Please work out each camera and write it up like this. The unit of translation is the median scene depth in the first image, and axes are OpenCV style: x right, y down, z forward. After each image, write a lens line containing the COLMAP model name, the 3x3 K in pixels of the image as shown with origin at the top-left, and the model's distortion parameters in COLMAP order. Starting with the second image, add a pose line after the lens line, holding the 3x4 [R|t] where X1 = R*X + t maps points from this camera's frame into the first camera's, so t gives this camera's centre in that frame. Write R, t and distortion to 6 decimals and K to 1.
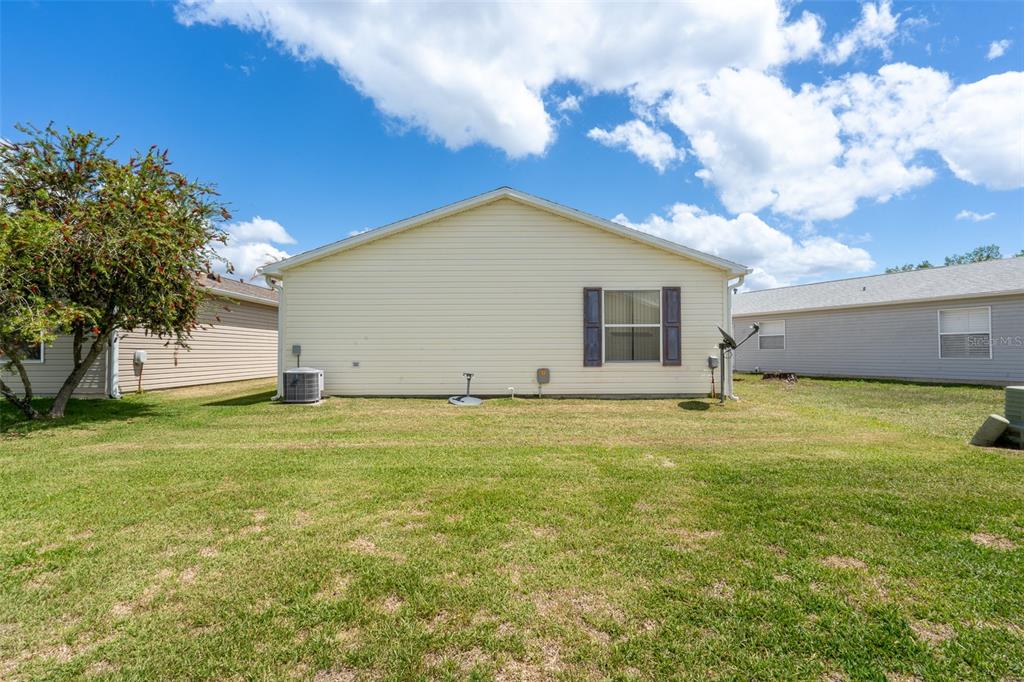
lens RADIAL K [[473.4, 0, 497.4], [0, 473.4, 342.0], [0, 0, 1]] dist [0.002268, 0.000505]
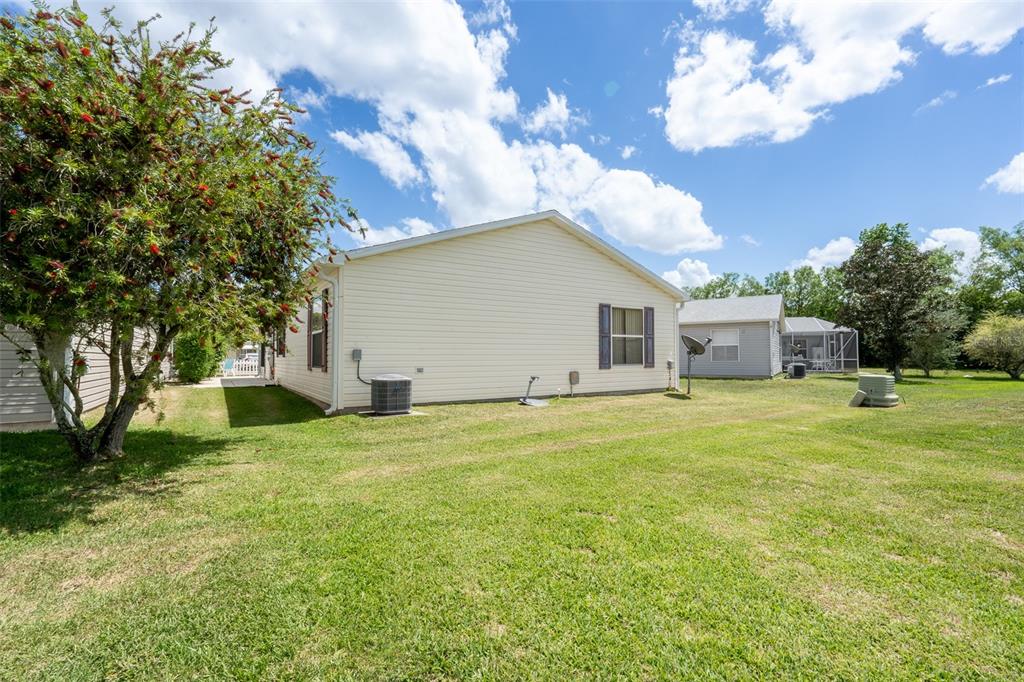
lens RADIAL K [[462.6, 0, 499.4], [0, 462.6, 342.5], [0, 0, 1]] dist [-0.024630, 0.000028]
pose [[0.838561, 0.017302, 0.544533, -0.635440], [-0.013216, 0.999847, -0.011417, 0.000715], [-0.544648, 0.002378, 0.838662, 0.143429]]
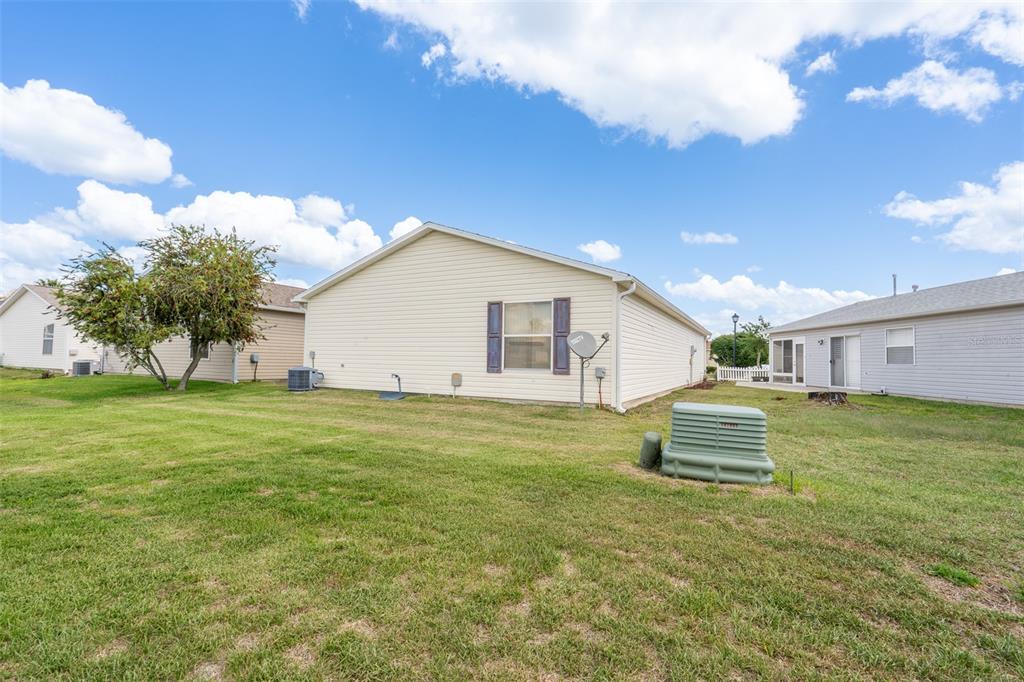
lens RADIAL K [[476.3, 0, 478.5], [0, 476.3, 339.3], [0, 0, 1]] dist [-0.001361, 0.000215]
pose [[0.874164, -0.002927, -0.485621, 0.669277], [-0.010703, 0.999623, -0.025290, 0.002229], [0.485512, 0.027305, 0.873803, 0.007071]]
